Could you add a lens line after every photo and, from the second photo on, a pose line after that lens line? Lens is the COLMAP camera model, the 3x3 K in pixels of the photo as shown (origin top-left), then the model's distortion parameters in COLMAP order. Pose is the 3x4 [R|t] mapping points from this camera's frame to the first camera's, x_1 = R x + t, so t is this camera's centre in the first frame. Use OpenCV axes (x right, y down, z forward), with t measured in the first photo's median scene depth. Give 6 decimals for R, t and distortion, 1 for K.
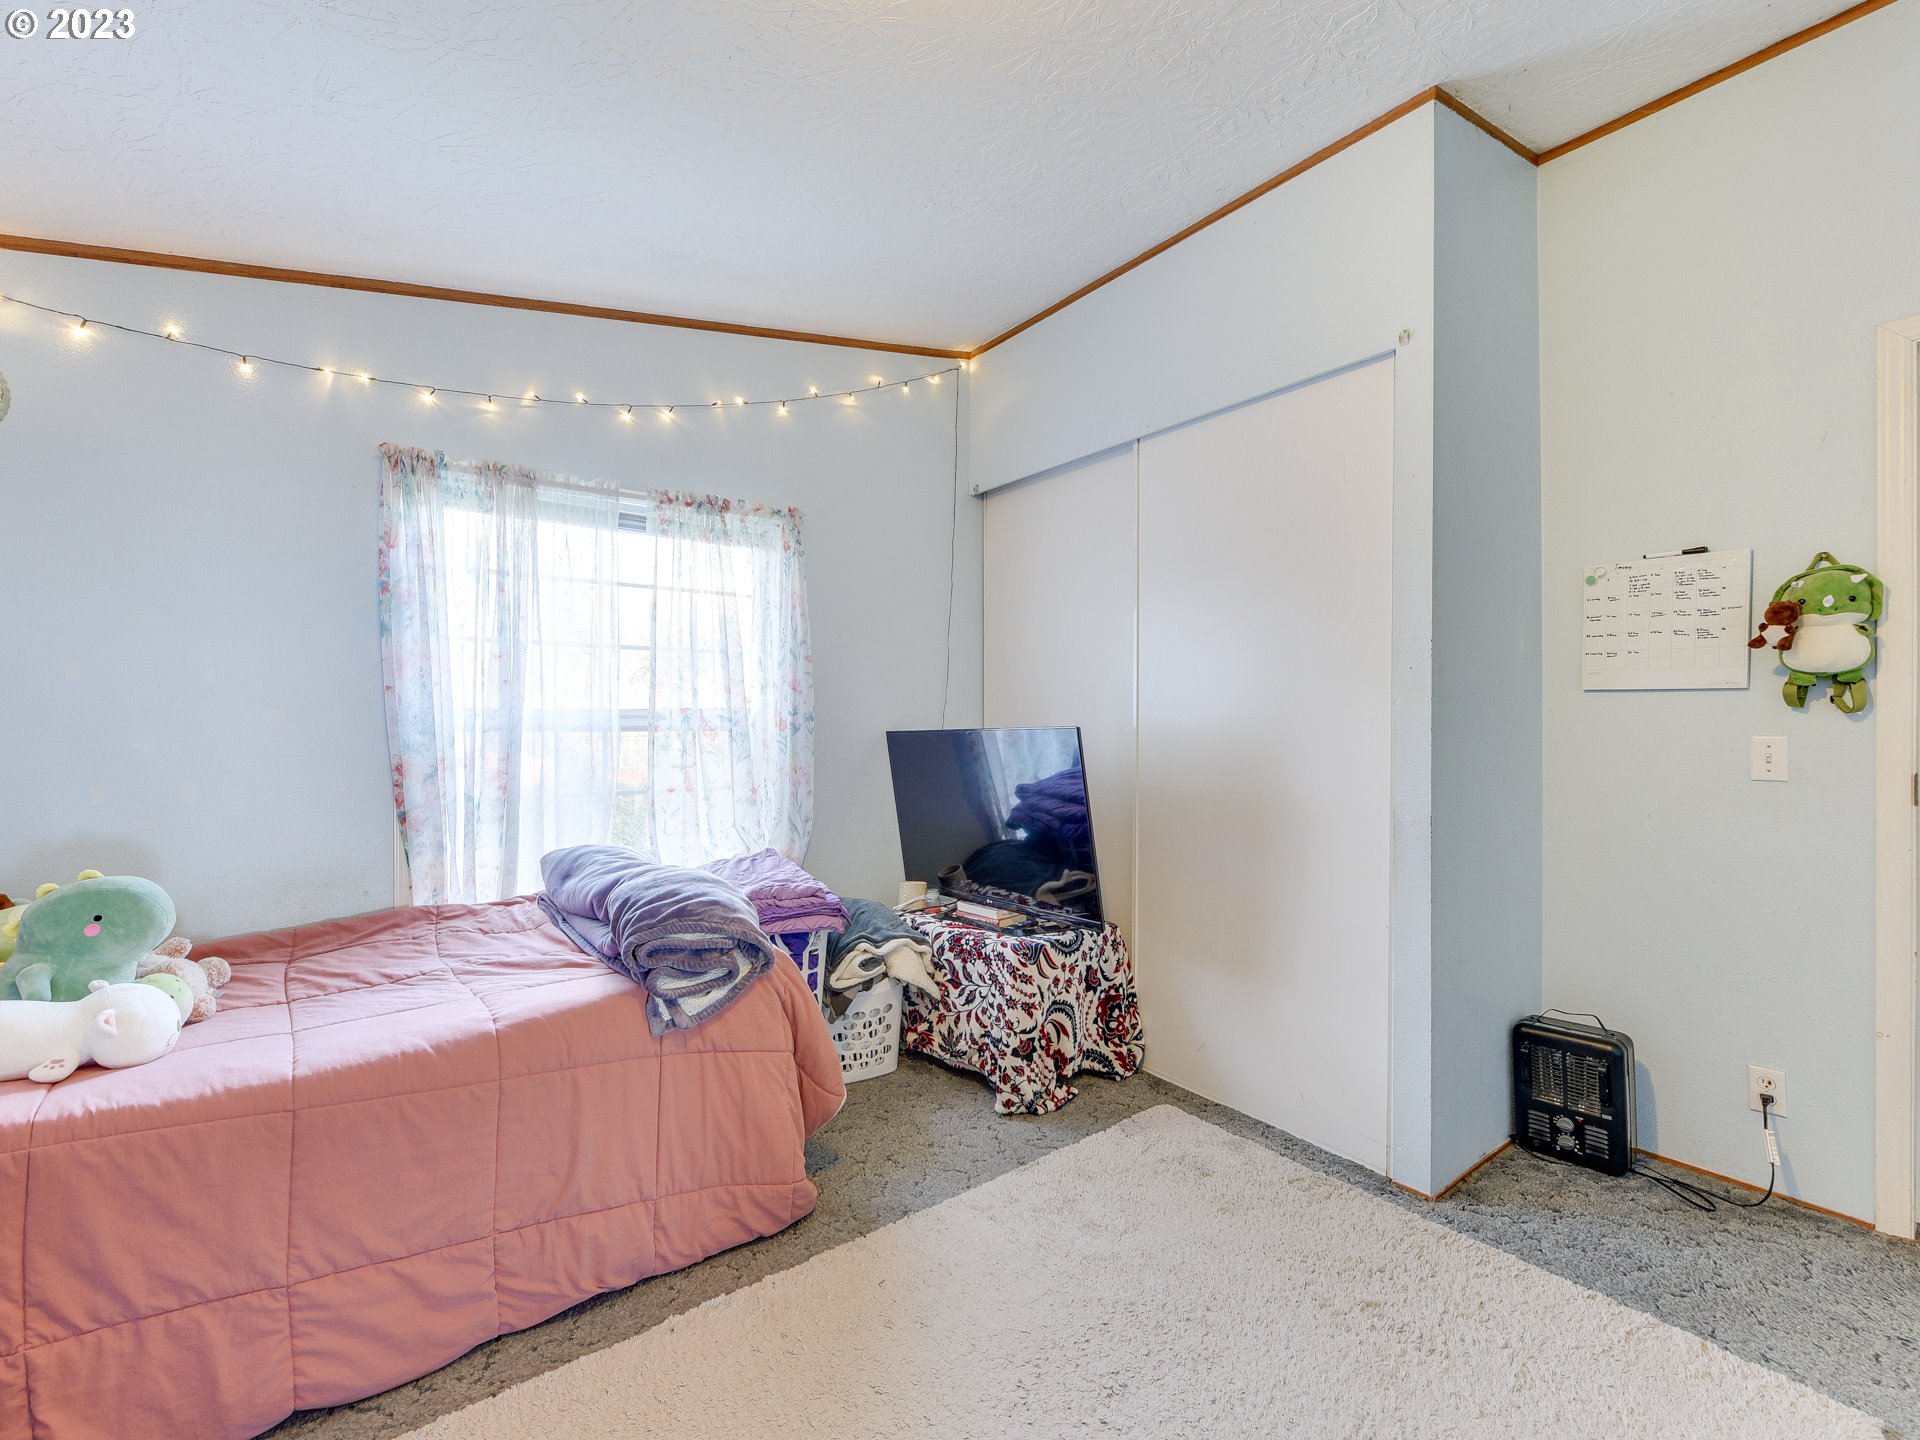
lens RADIAL K [[844.6, 0, 951.7], [0, 844.6, 721.5], [0, 0, 1]] dist [-0.000199, -0.001352]
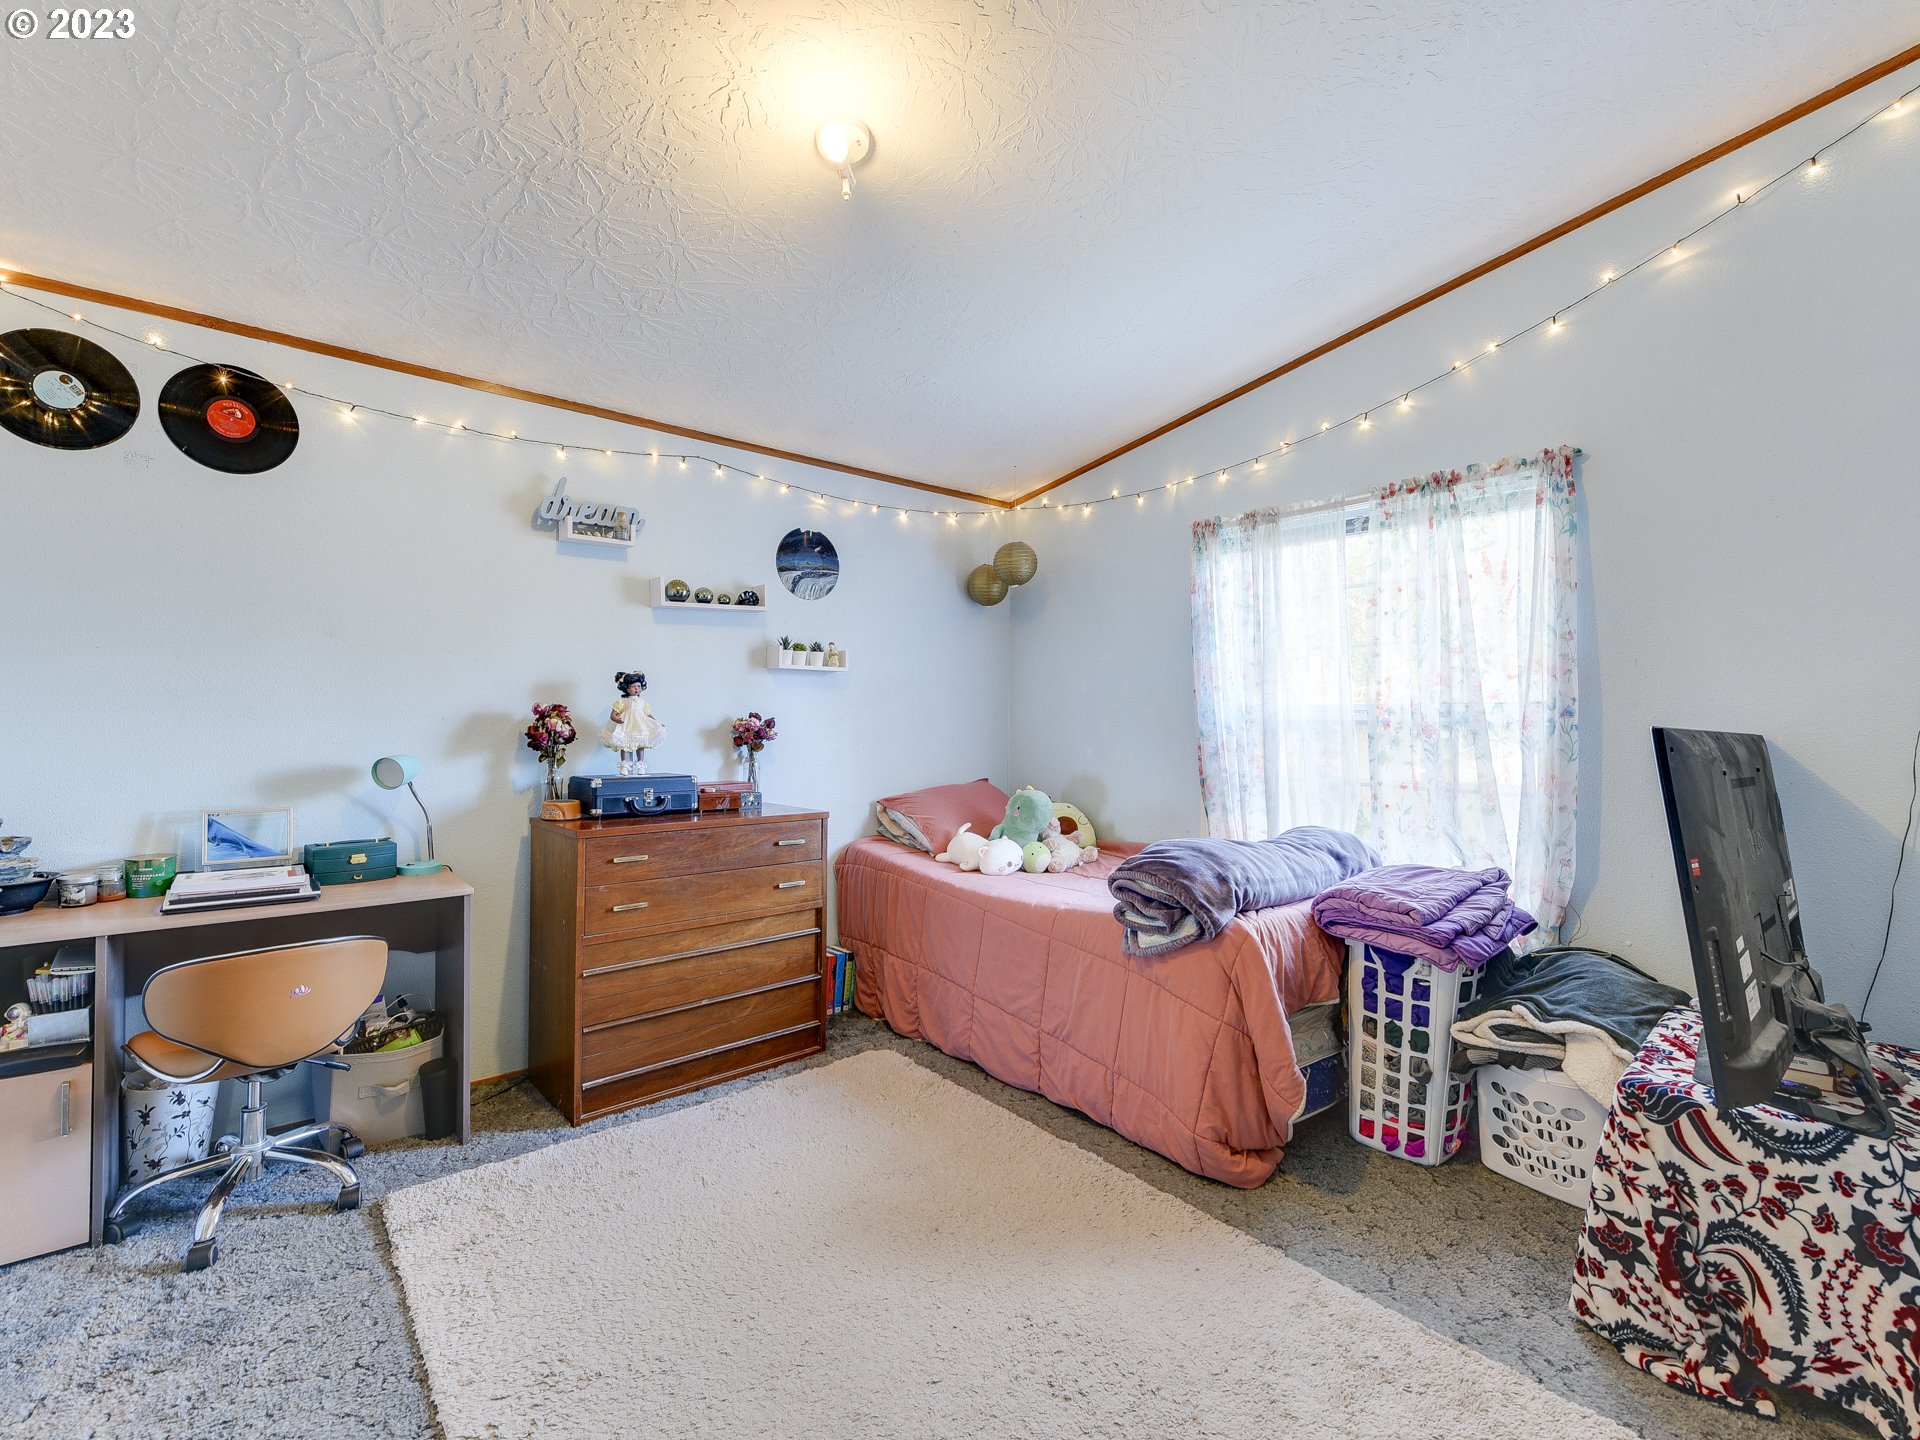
lens RADIAL K [[844.6, 0, 951.2], [0, 844.6, 708.2], [0, 0, 1]] dist [-0.000199, -0.001352]
pose [[0.051020, -0.005095, -0.998685, 0.659602], [-0.007928, 0.999953, -0.005507, 0.000047], [0.998666, 0.008199, 0.050977, 0.456477]]
